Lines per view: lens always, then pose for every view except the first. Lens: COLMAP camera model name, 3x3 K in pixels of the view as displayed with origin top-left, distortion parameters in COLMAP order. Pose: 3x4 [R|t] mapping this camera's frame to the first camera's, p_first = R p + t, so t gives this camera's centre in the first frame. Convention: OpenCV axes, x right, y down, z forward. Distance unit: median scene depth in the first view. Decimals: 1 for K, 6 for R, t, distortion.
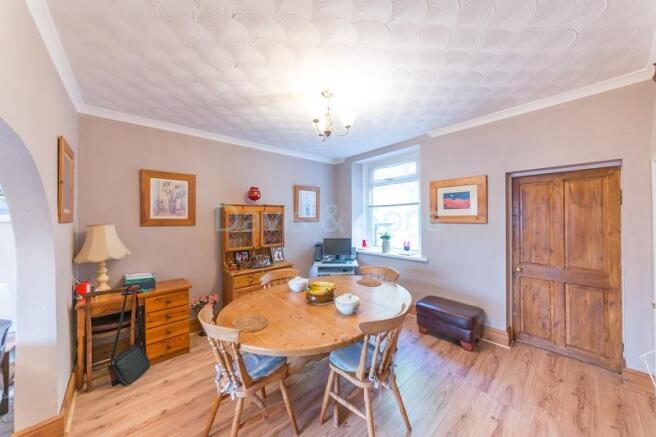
lens RADIAL K [[228.9, 0, 327.2], [0, 228.9, 215.8], [0, 0, 1]] dist [-0.003674, -0.000125]
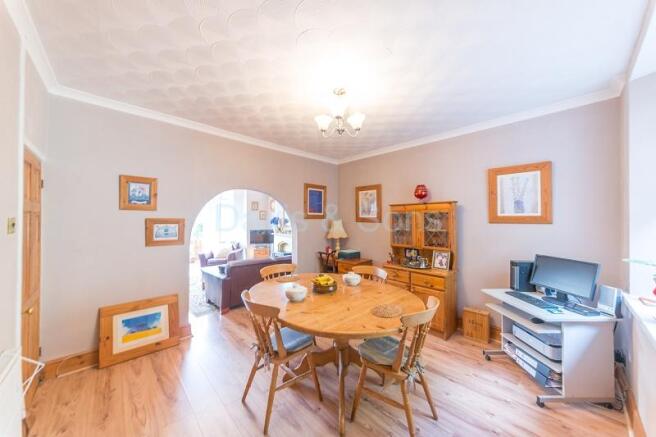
lens RADIAL K [[228.9, 0, 328.3], [0, 228.9, 217.2], [0, 0, 1]] dist [-0.003674, -0.000125]
pose [[0.006928, 0.009336, -0.999932, 0.637099], [0.014873, 0.999845, 0.009438, -0.004038], [0.999865, -0.014937, 0.006788, 0.595824]]
